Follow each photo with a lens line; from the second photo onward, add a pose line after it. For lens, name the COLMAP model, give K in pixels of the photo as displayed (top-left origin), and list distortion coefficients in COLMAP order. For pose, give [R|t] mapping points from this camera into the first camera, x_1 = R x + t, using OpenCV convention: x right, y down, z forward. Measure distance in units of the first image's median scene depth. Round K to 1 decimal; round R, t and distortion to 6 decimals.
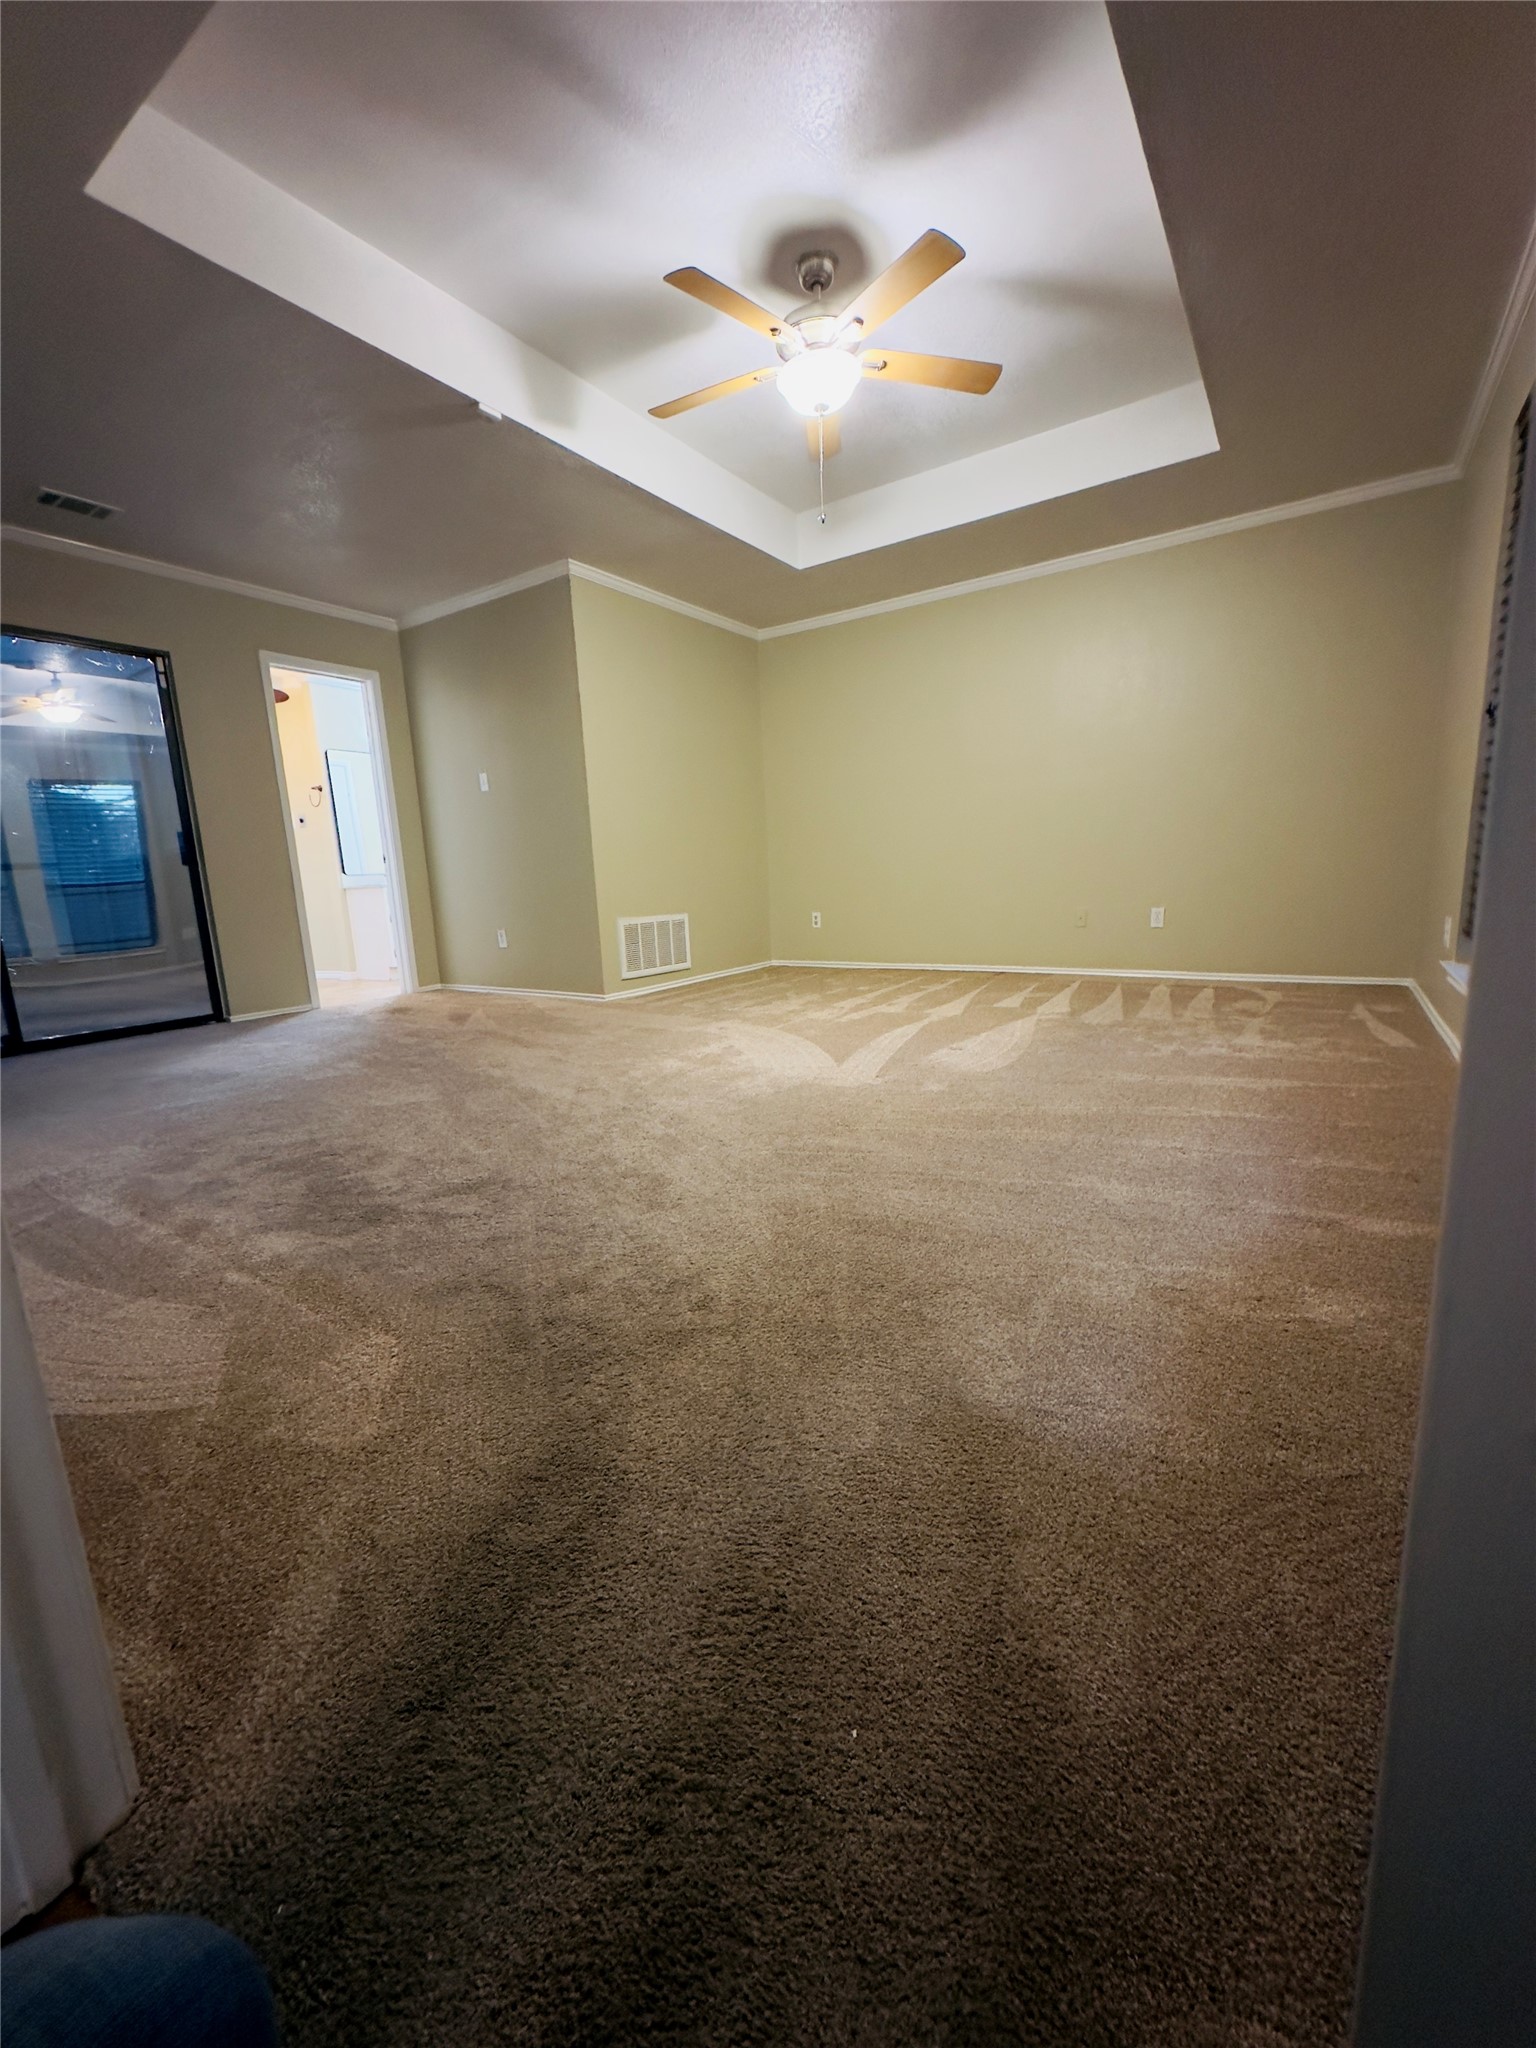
lens RADIAL K [[813.6, 0, 768.0], [0, 813.6, 1024.0], [0, 0, 1]] dist [-0.000957, 0.000446]
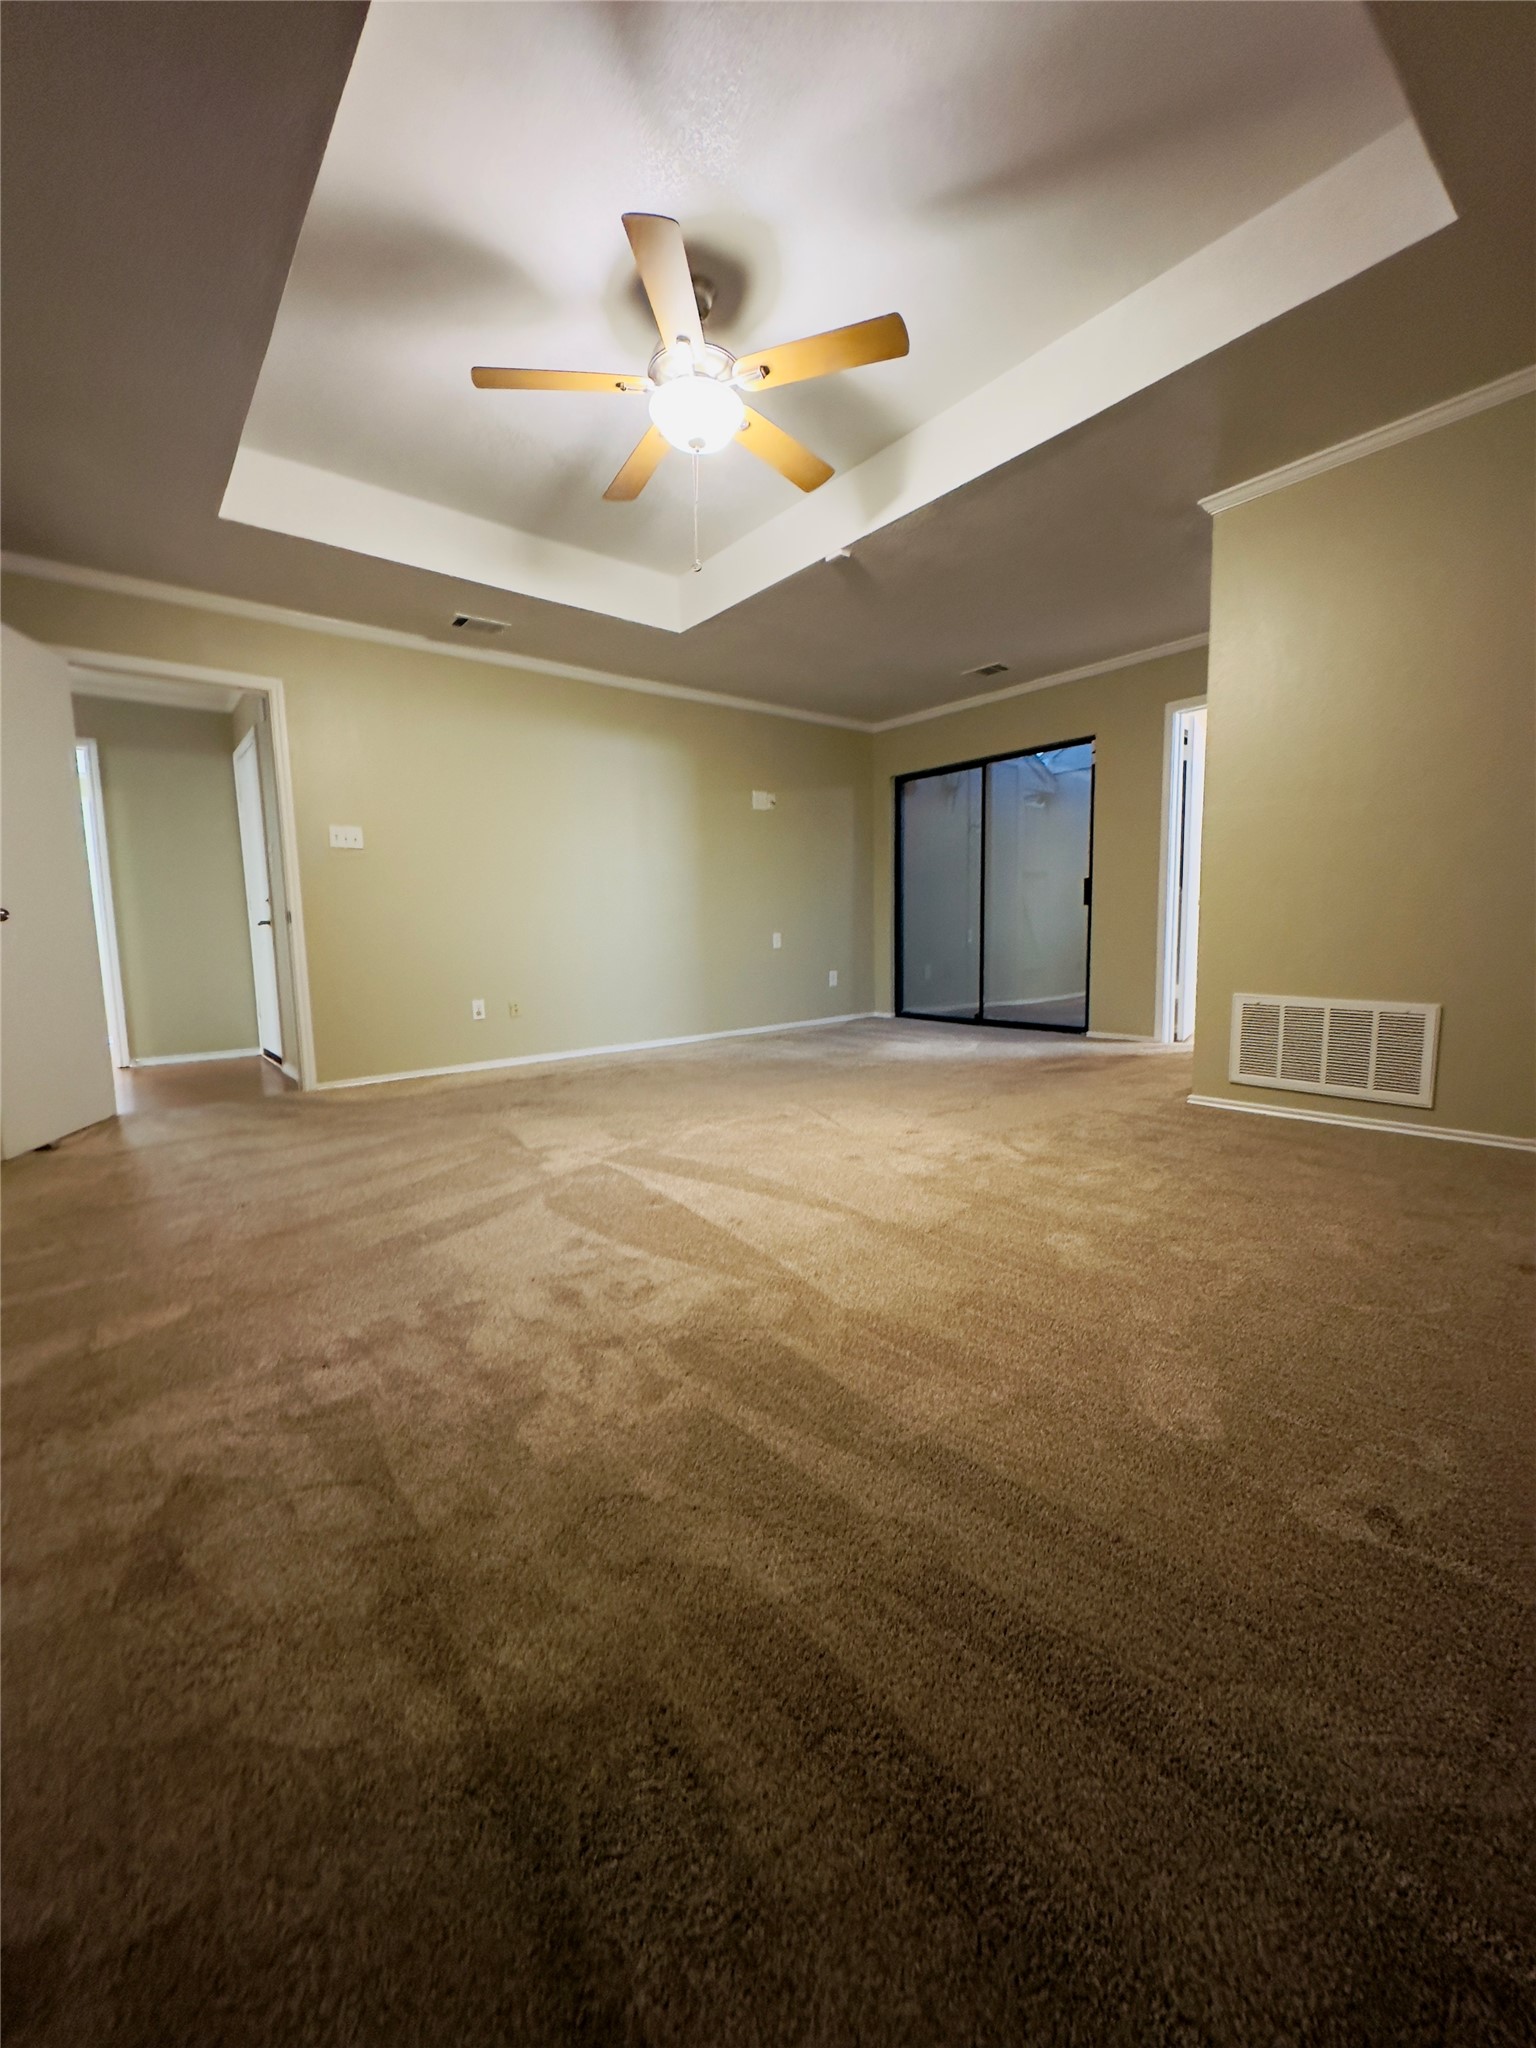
lens RADIAL K [[813.6, 0, 768.0], [0, 813.6, 1024.0], [0, 0, 1]] dist [-0.000957, 0.000446]
pose [[-0.275274, 0.162849, -0.947473, 0.558544], [-0.139292, 0.968393, 0.206913, -0.186947], [0.951221, 0.188933, -0.243890, 0.787734]]
